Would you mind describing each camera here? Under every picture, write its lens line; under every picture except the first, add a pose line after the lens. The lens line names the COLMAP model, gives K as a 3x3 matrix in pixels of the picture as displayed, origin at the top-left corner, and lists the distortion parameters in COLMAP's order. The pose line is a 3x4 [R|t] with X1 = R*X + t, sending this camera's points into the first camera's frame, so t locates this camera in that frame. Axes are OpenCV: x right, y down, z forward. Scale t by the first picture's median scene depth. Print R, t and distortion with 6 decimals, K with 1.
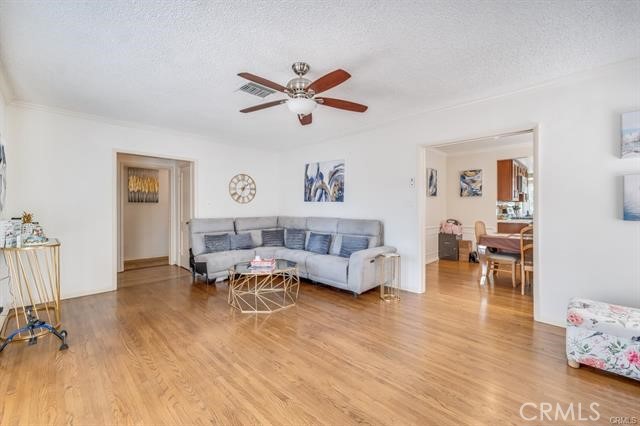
lens RADIAL K [[267.1, 0, 317.3], [0, 267.1, 215.2], [0, 0, 1]] dist [0.000776, 0.000076]
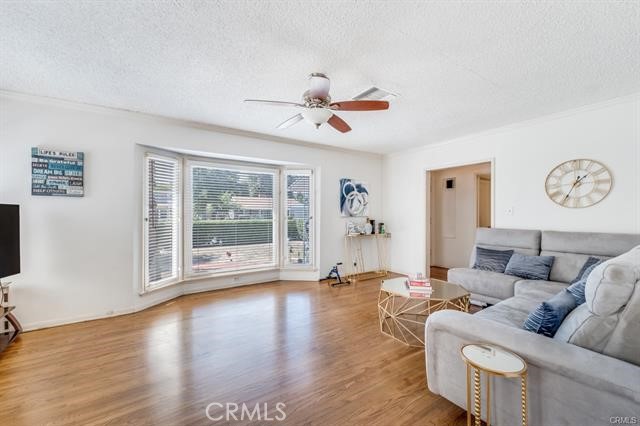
lens RADIAL K [[267.1, 0, 317.3], [0, 267.1, 215.2], [0, 0, 1]] dist [0.000776, 0.000076]
pose [[-0.216527, 0.001429, -0.976276, 0.439859], [-0.032633, 0.999430, 0.008700, -0.015280], [0.975731, 0.033743, -0.216356, 0.576354]]
